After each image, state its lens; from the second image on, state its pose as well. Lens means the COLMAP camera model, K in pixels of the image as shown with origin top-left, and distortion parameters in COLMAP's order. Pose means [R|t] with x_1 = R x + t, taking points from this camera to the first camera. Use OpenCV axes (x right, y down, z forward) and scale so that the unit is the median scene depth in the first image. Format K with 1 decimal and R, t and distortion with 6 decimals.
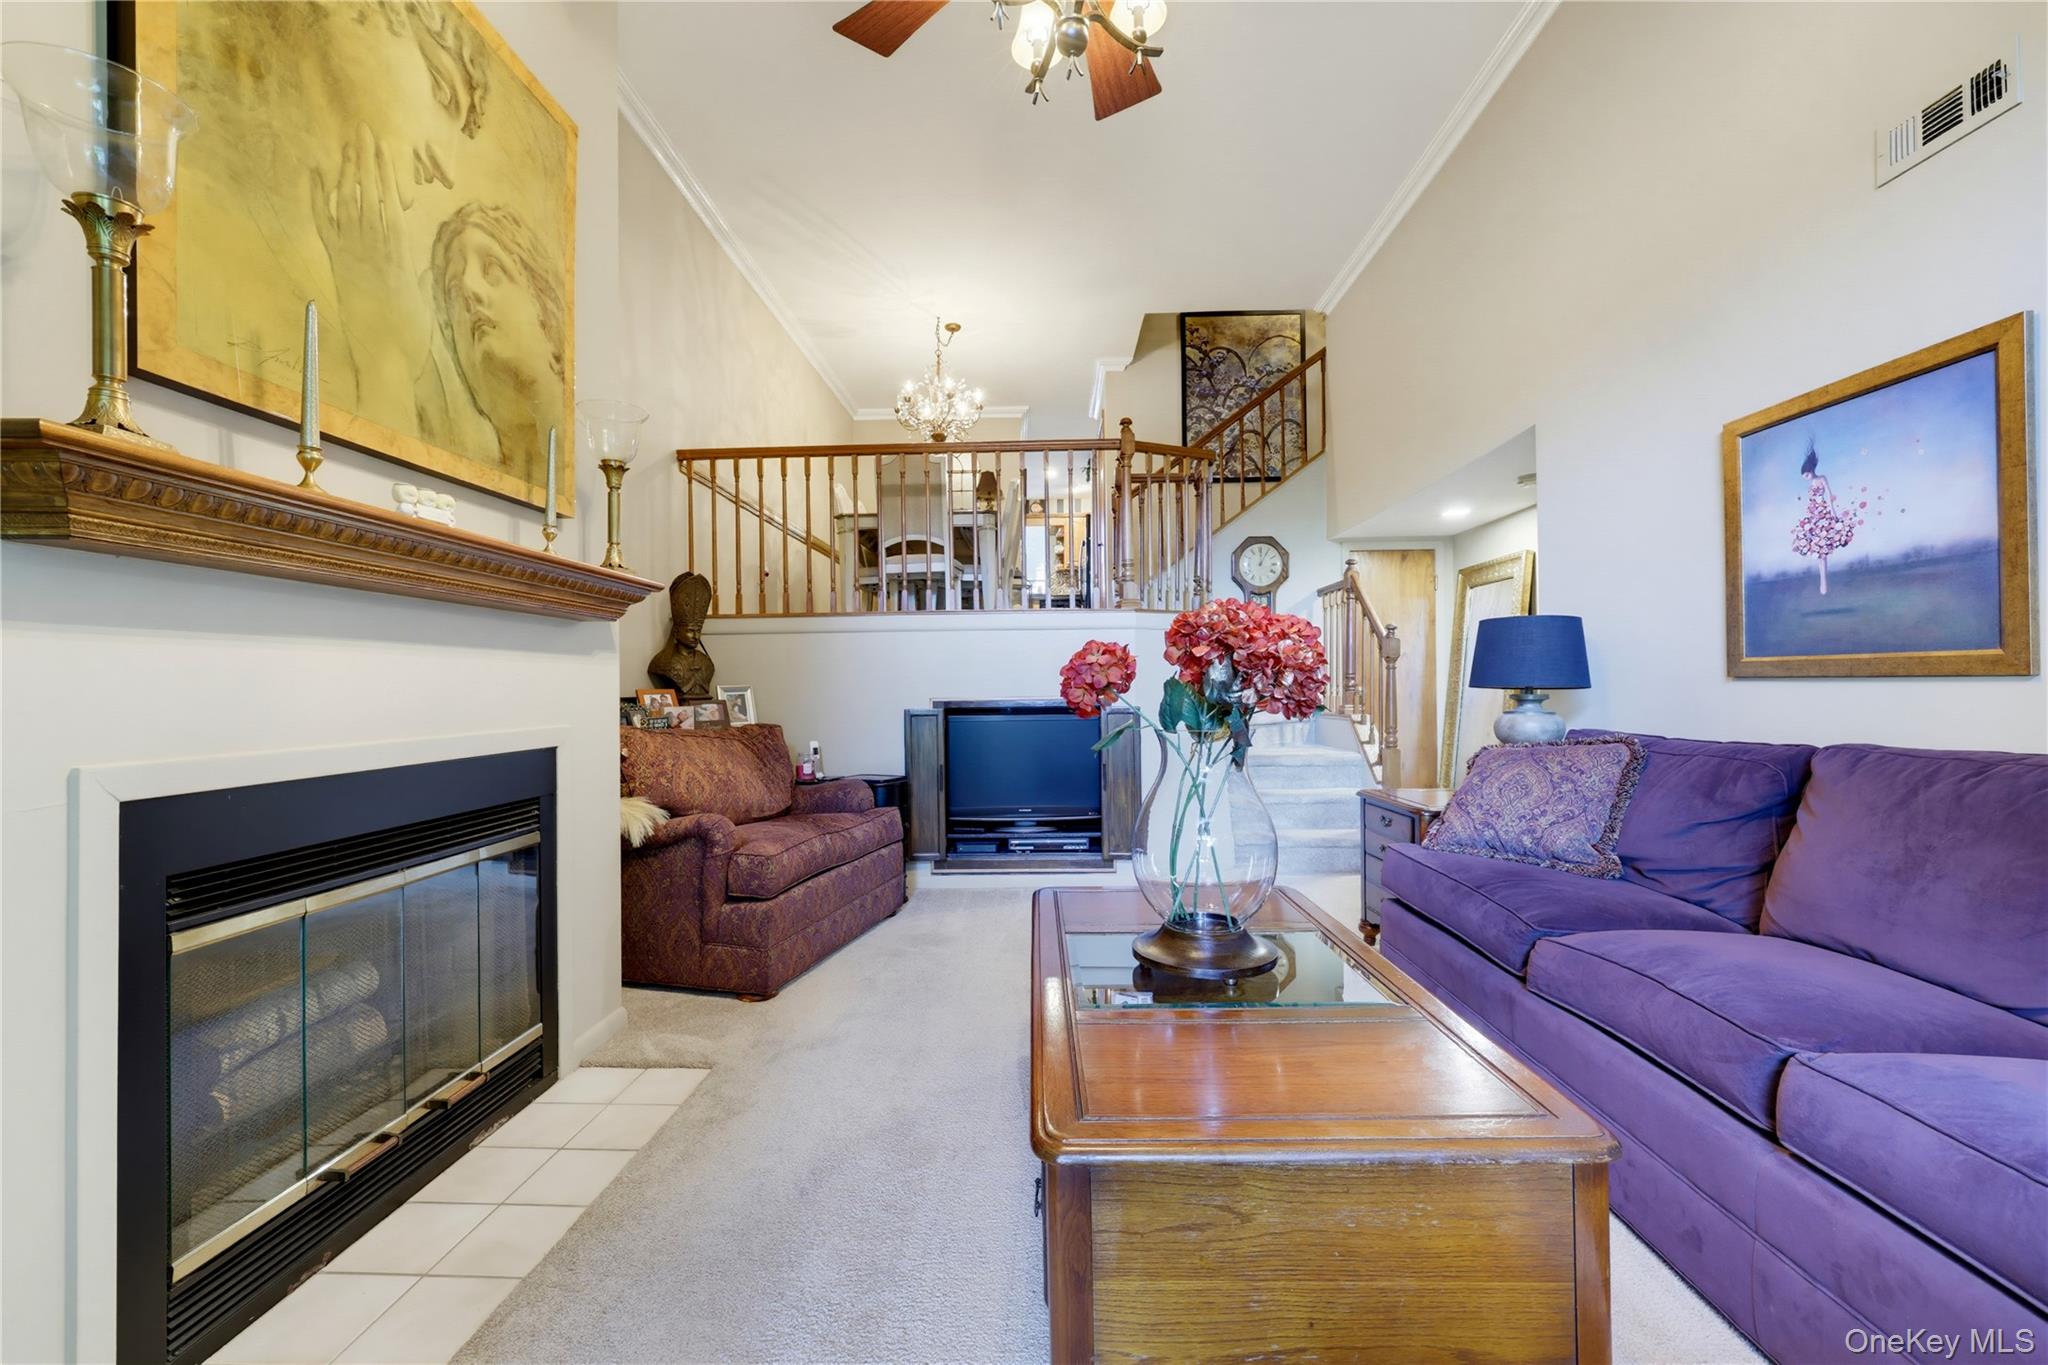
lens RADIAL K [[819.0, 0, 1018.3], [0, 819.0, 684.6], [0, 0, 1]] dist [-0.001727, -0.000019]
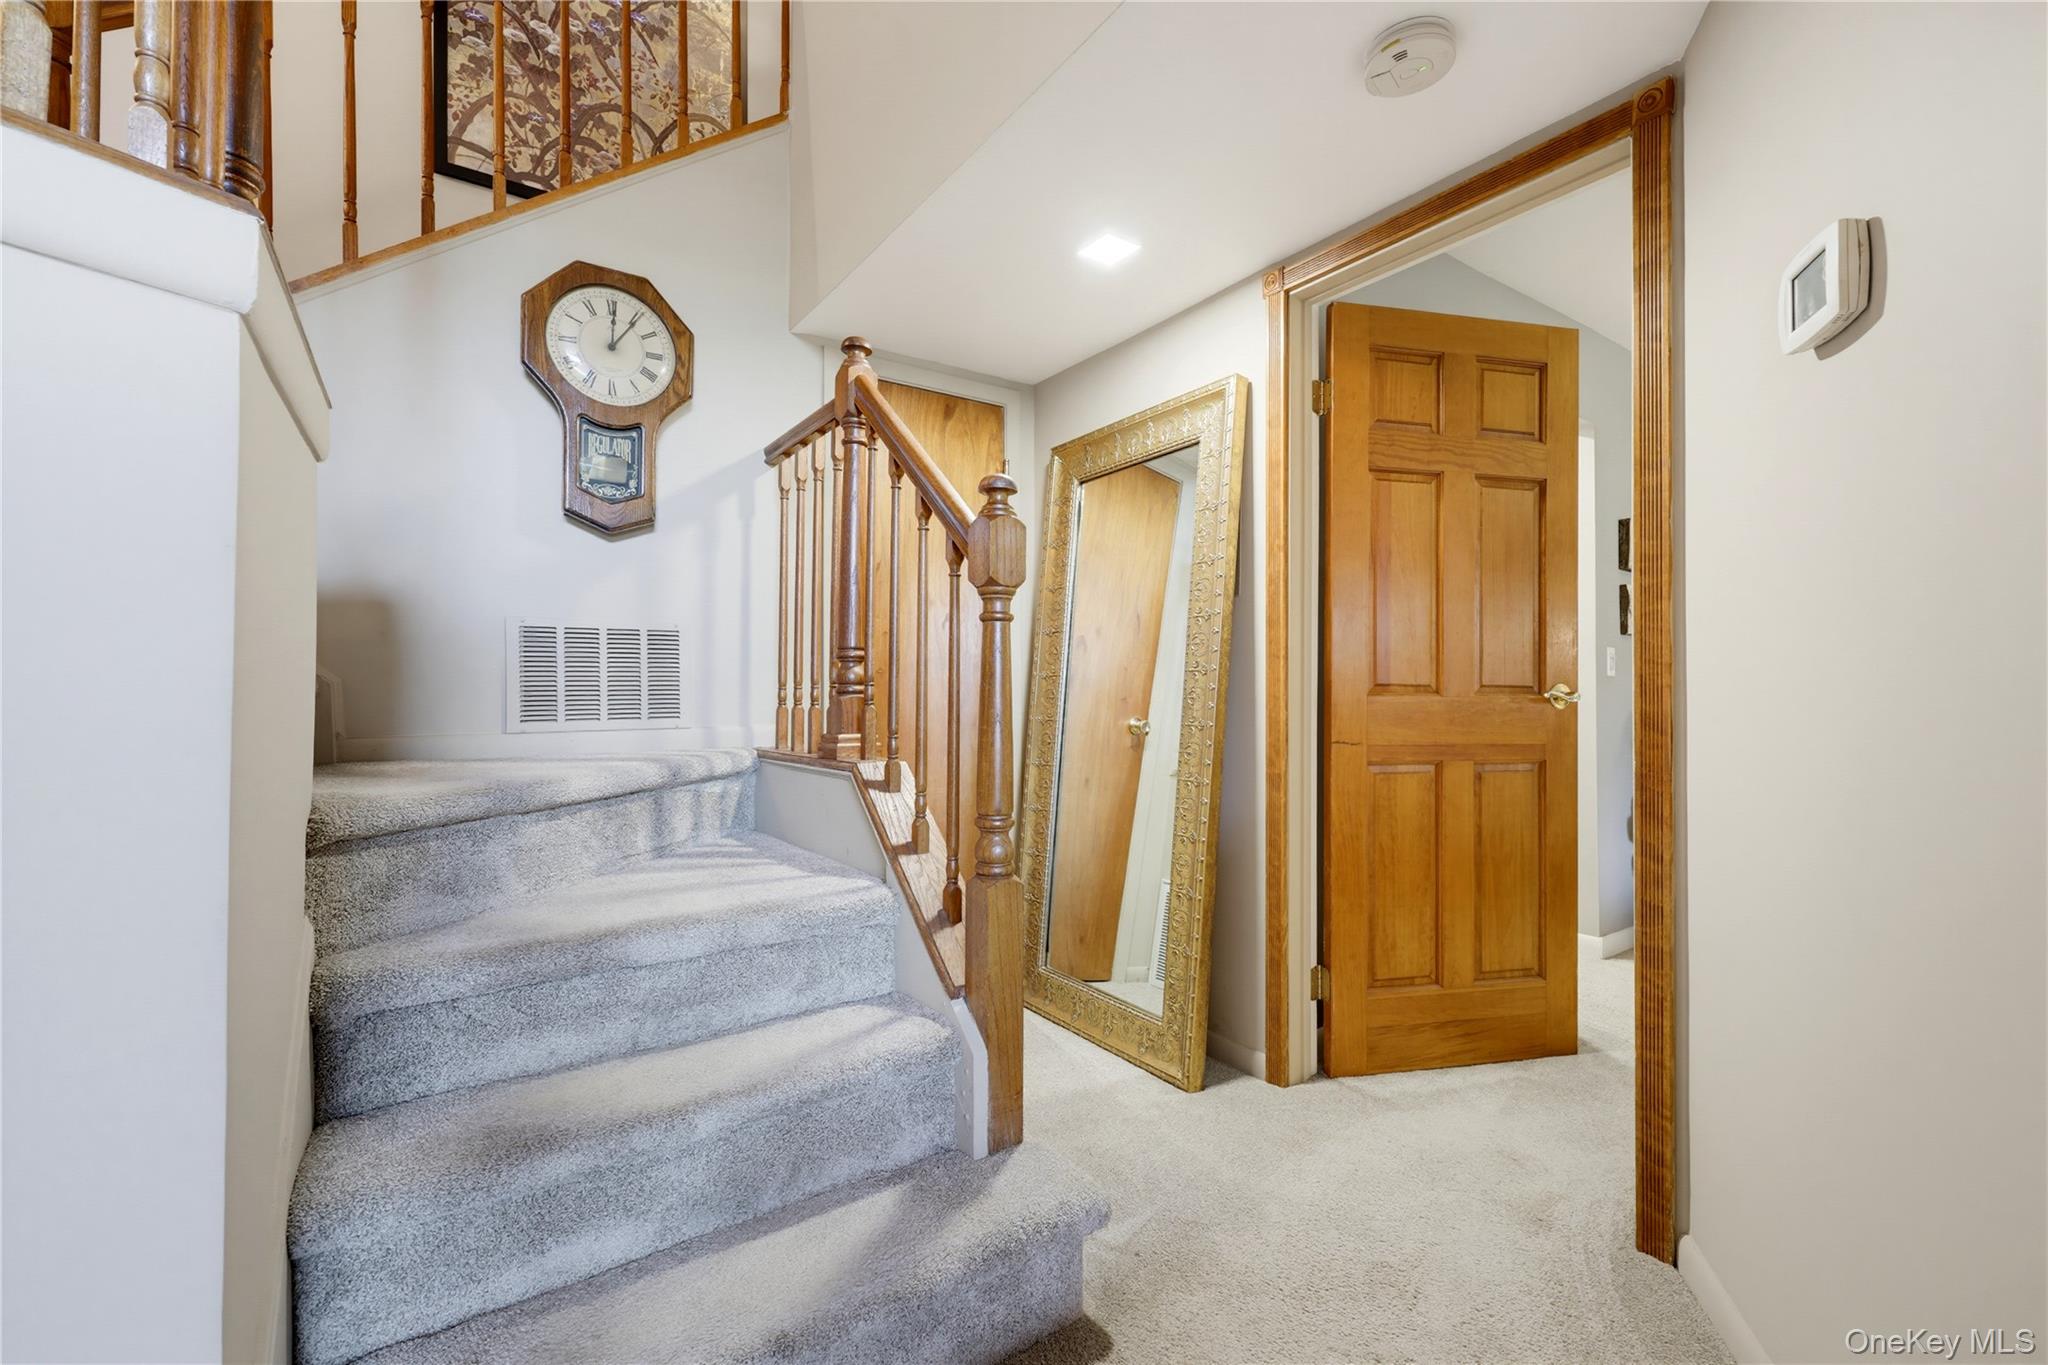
lens RADIAL K [[856.9, 0, 1034.5], [0, 856.9, 691.4], [0, 0, 1]] dist [0.000864, 0.000059]
pose [[0.796137, 0.008461, 0.605058, 0.216982], [-0.004555, 0.999958, -0.007991, 0.008283], [-0.605100, 0.003606, 0.796142, 0.587011]]
